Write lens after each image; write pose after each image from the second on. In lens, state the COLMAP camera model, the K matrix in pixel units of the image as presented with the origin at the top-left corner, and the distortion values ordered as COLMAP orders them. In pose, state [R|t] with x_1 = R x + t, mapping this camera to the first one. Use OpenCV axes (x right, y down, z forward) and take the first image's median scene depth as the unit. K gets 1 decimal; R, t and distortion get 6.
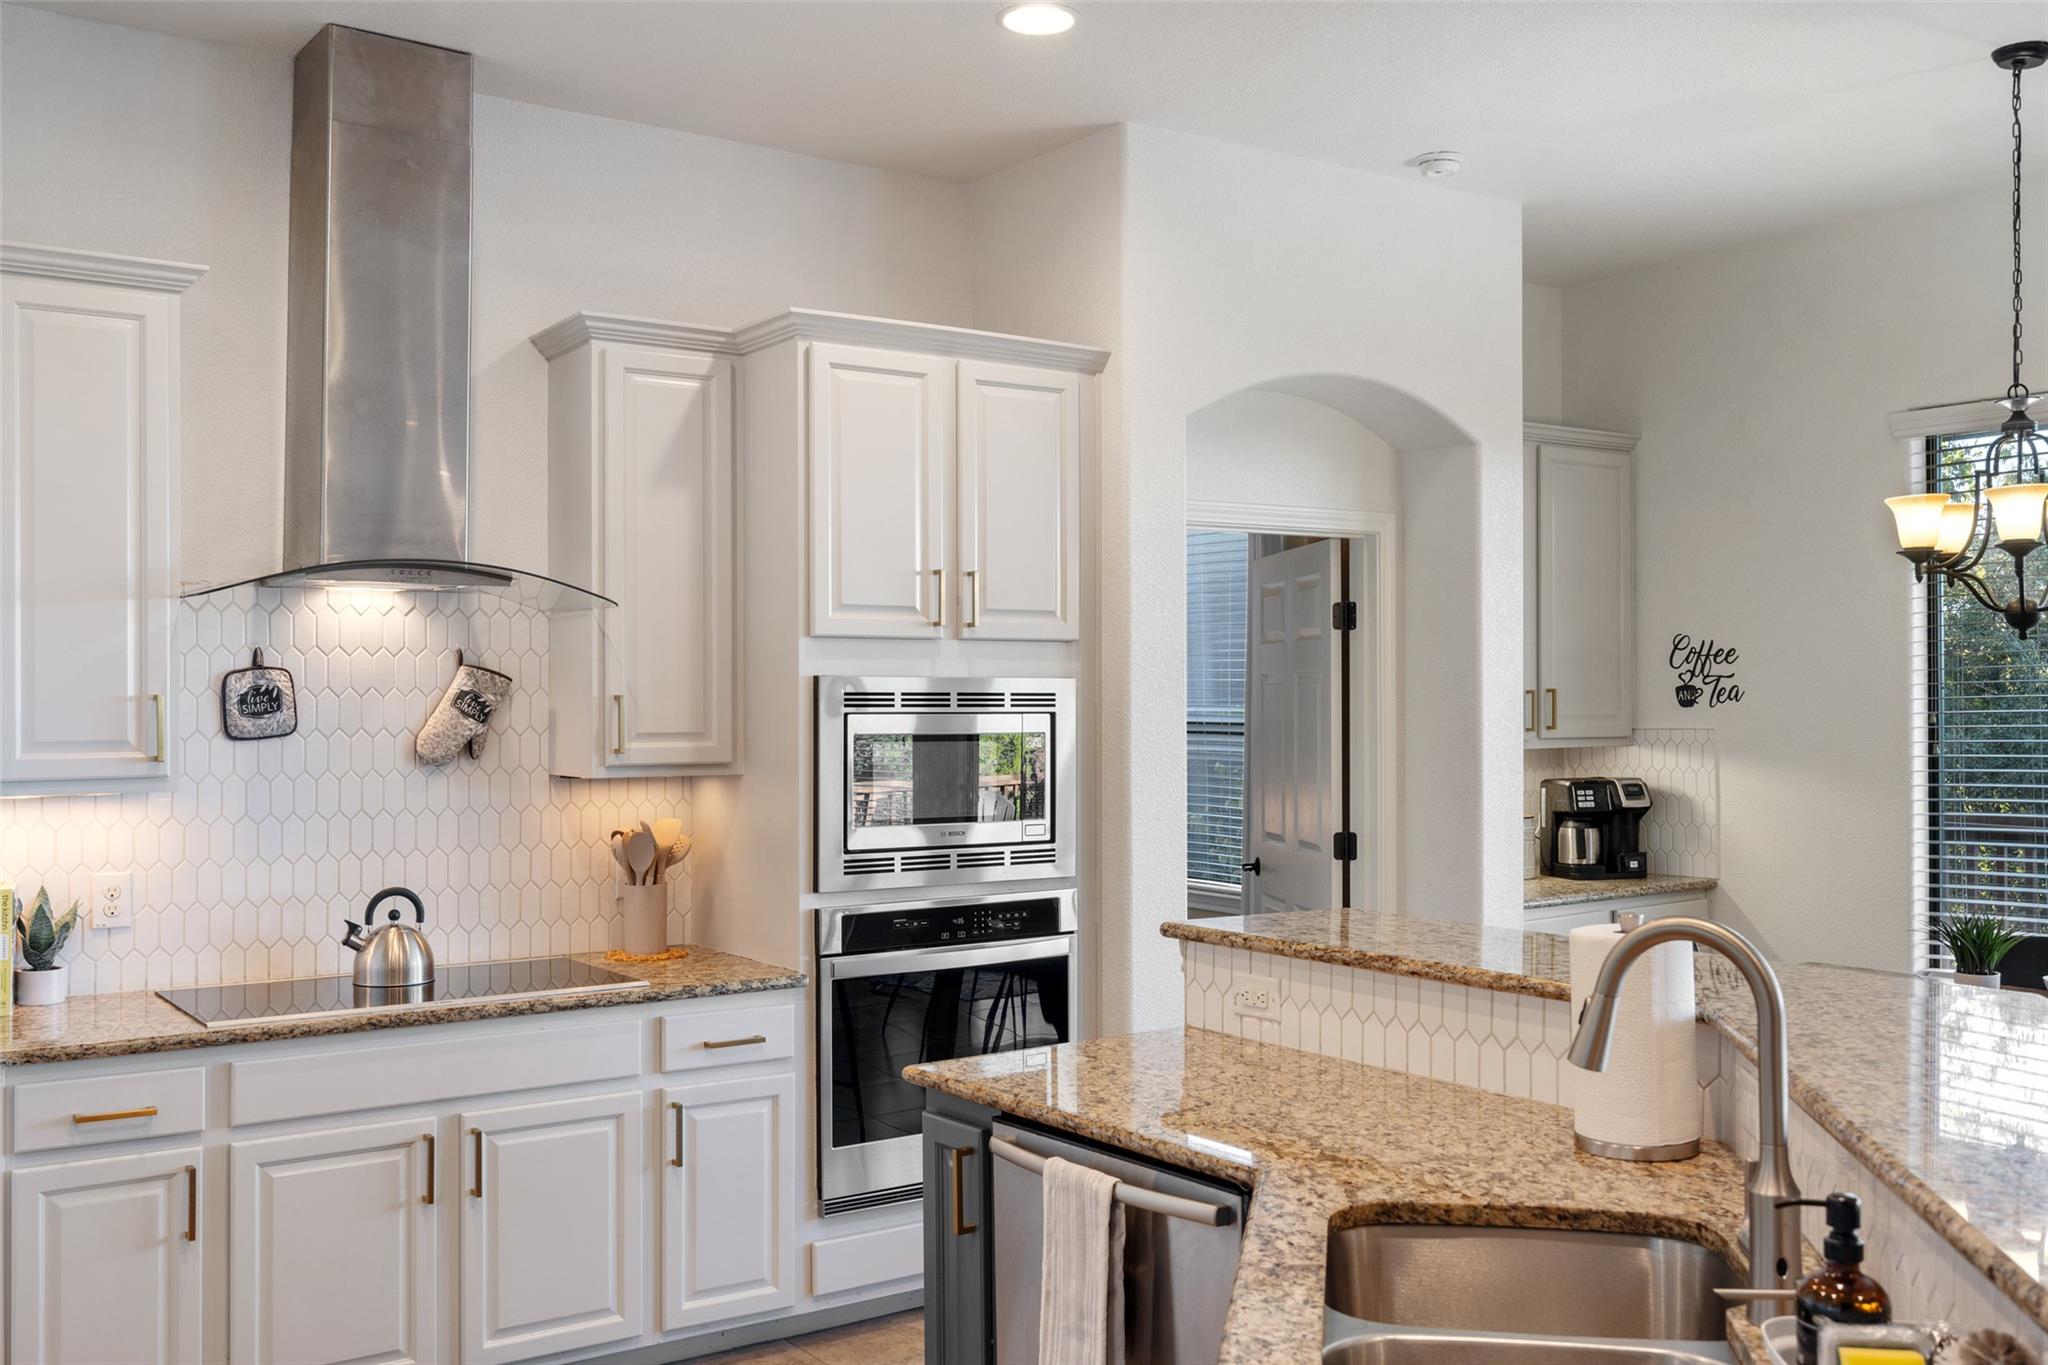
lens RADIAL K [[1897.6, 0, 1027.4], [0, 1897.6, 682.9], [0, 0, 1]] dist [0.003497, 0.000000]
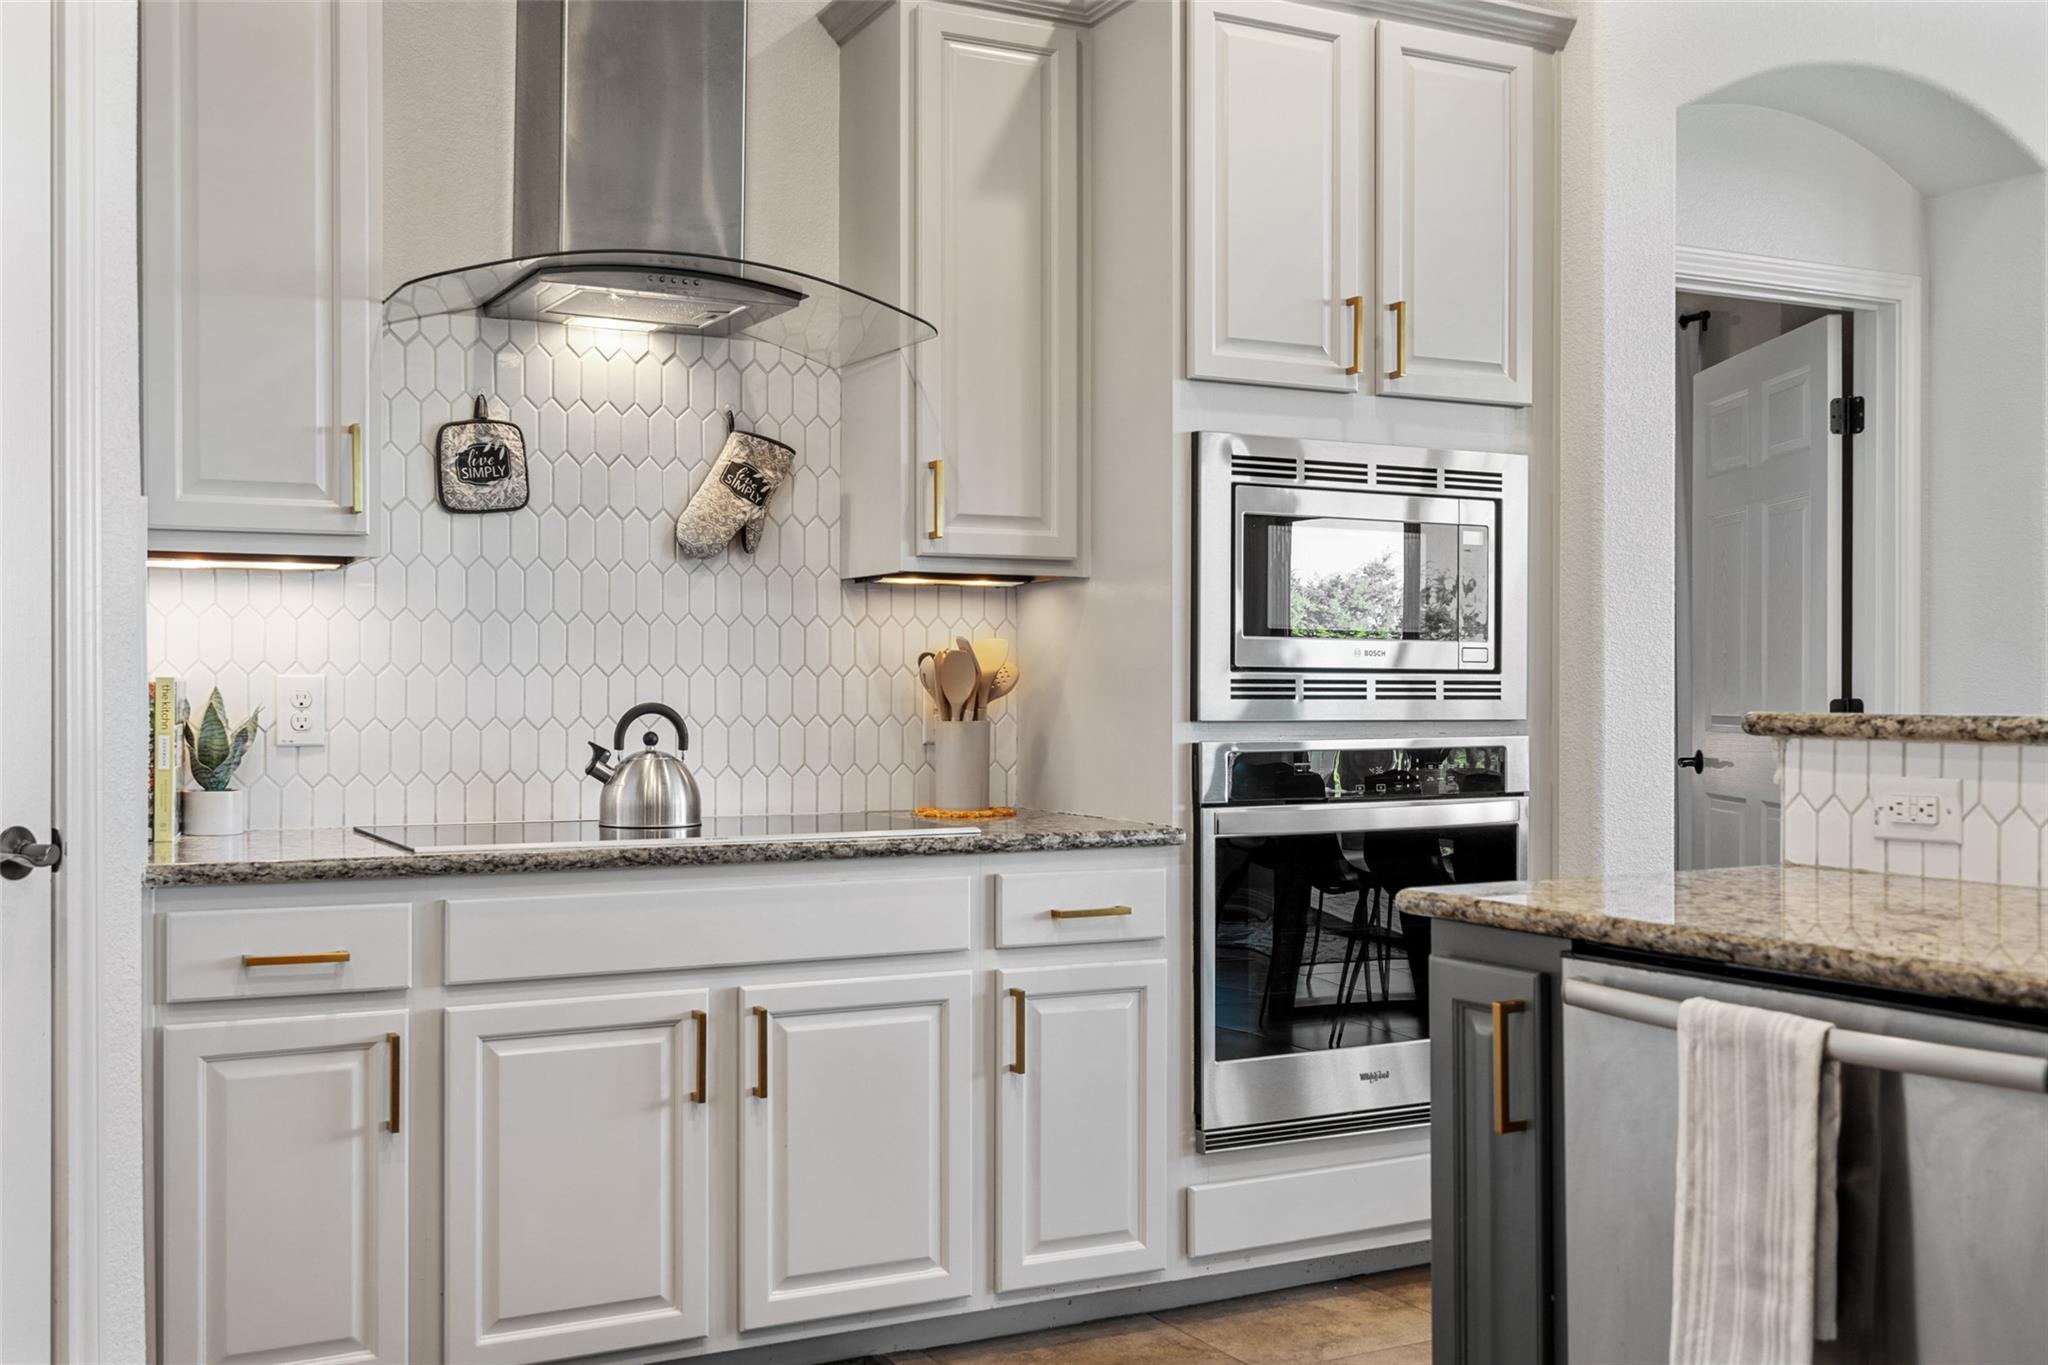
lens RADIAL K [[2026.8, 0, 1021.4], [0, 2026.8, 690.8], [0, 0, 1]] dist [0.003136, 0.000000]
pose [[0.991797, 0.003334, -0.127781, -0.079529], [-0.002062, 0.999947, 0.010082, 0.093713], [0.127808, -0.009736, 0.991751, 0.204476]]
